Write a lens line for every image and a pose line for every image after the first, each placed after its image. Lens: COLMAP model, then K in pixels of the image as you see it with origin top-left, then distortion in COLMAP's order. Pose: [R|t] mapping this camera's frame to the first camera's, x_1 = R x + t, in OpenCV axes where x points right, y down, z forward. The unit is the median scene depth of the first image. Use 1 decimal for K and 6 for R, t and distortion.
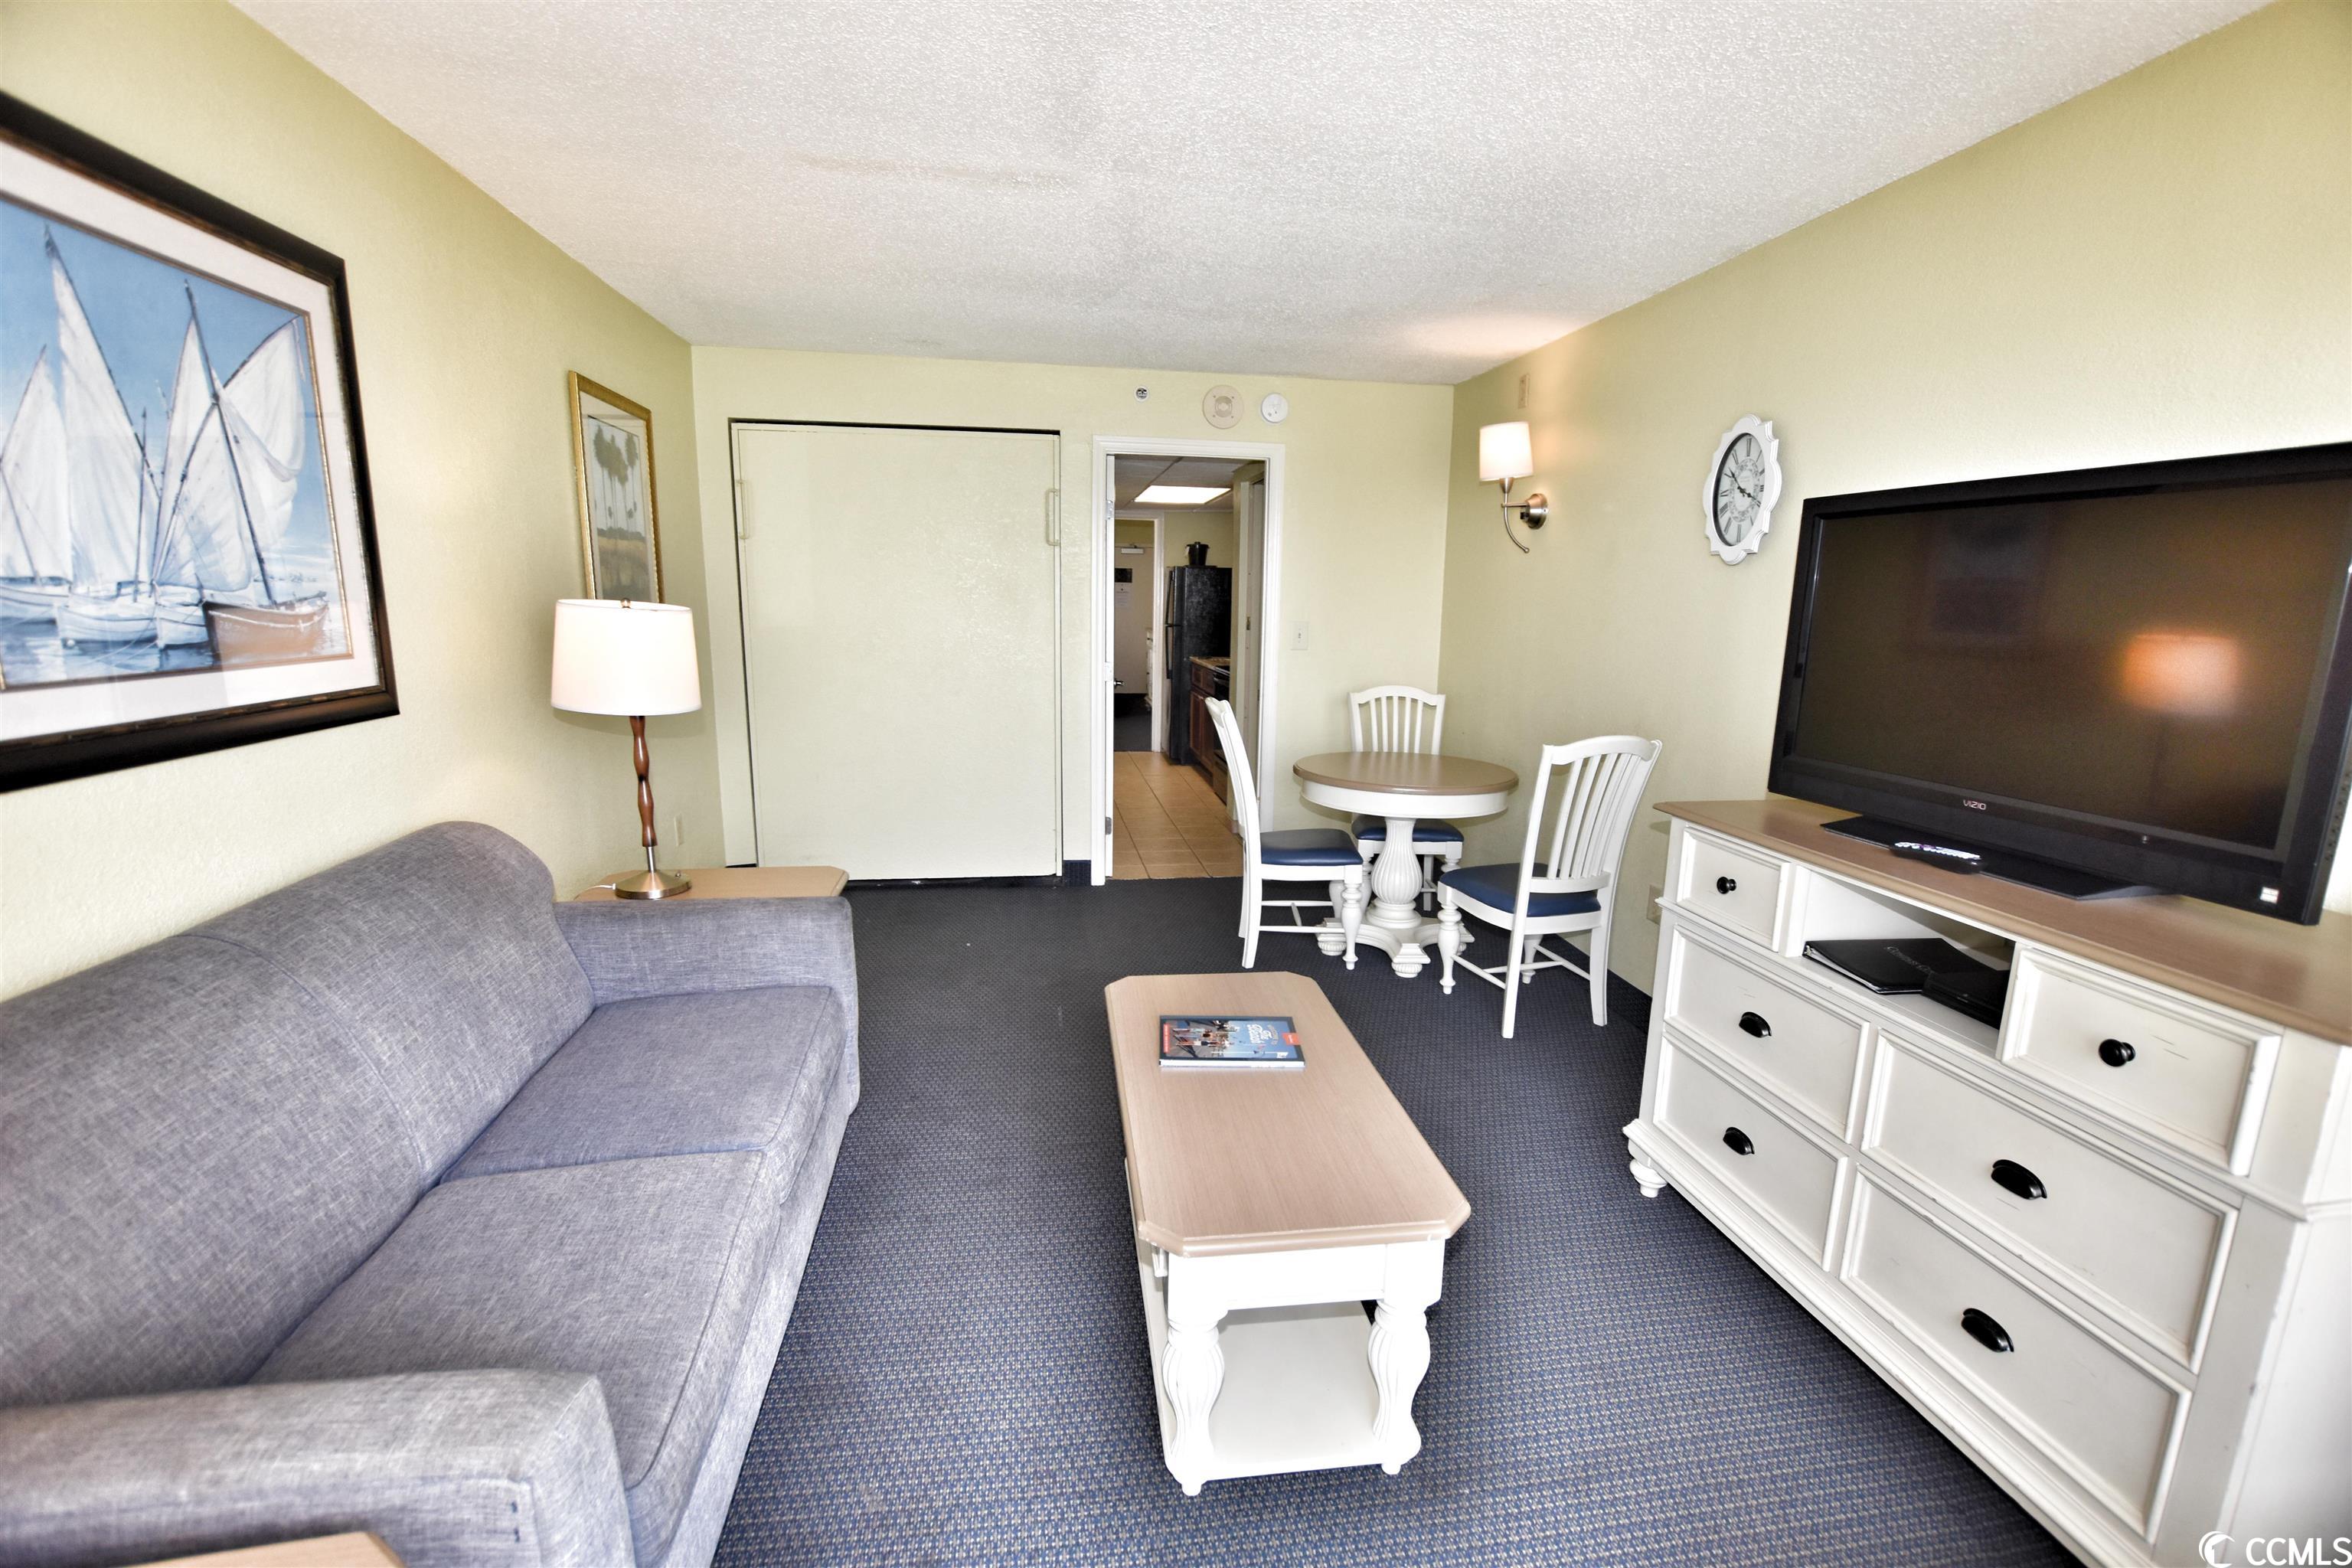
lens RADIAL K [[1032.1, 0, 1184.3], [0, 1032.1, 766.8], [0, 0, 1]] dist [-0.028506, 0.002900]
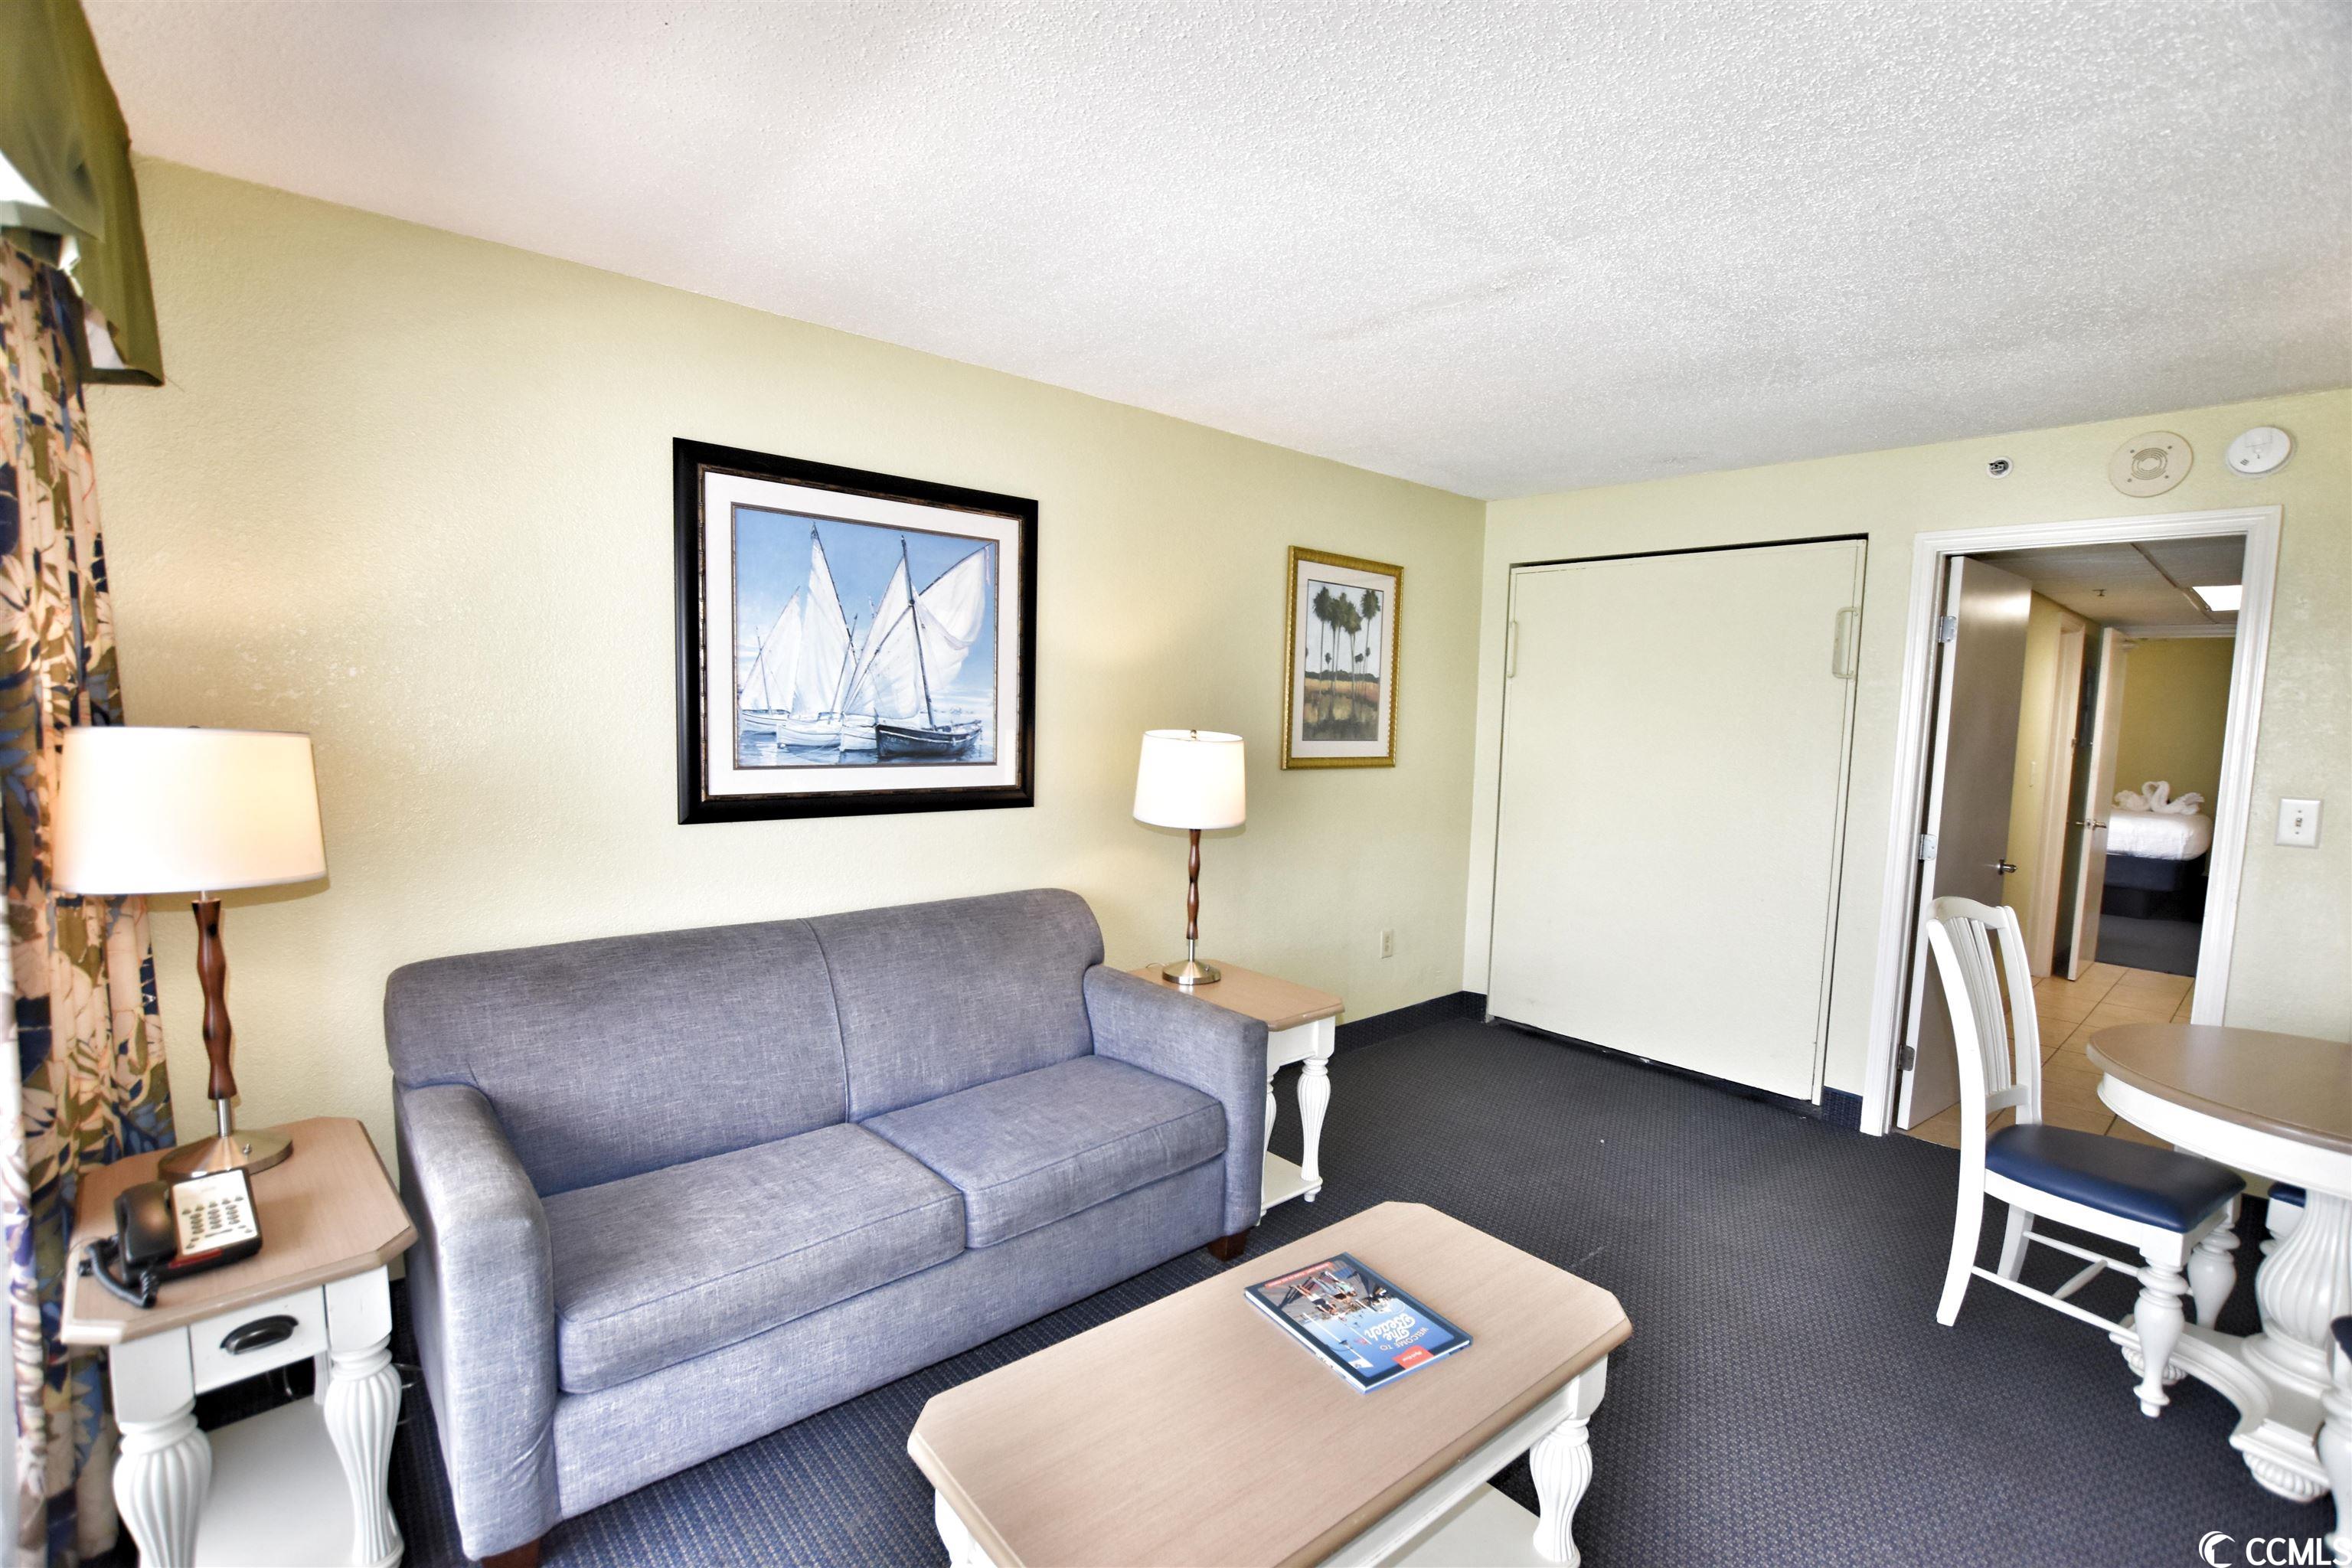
lens RADIAL K [[1032.1, 0, 1202.8], [0, 1032.1, 775.2], [0, 0, 1]] dist [-0.028506, 0.002900]
pose [[0.541547, 0.056792, -0.838750, 0.619560], [-0.157669, 0.986872, -0.034979, -0.089885], [0.825753, 0.151188, 0.543392, 0.444988]]
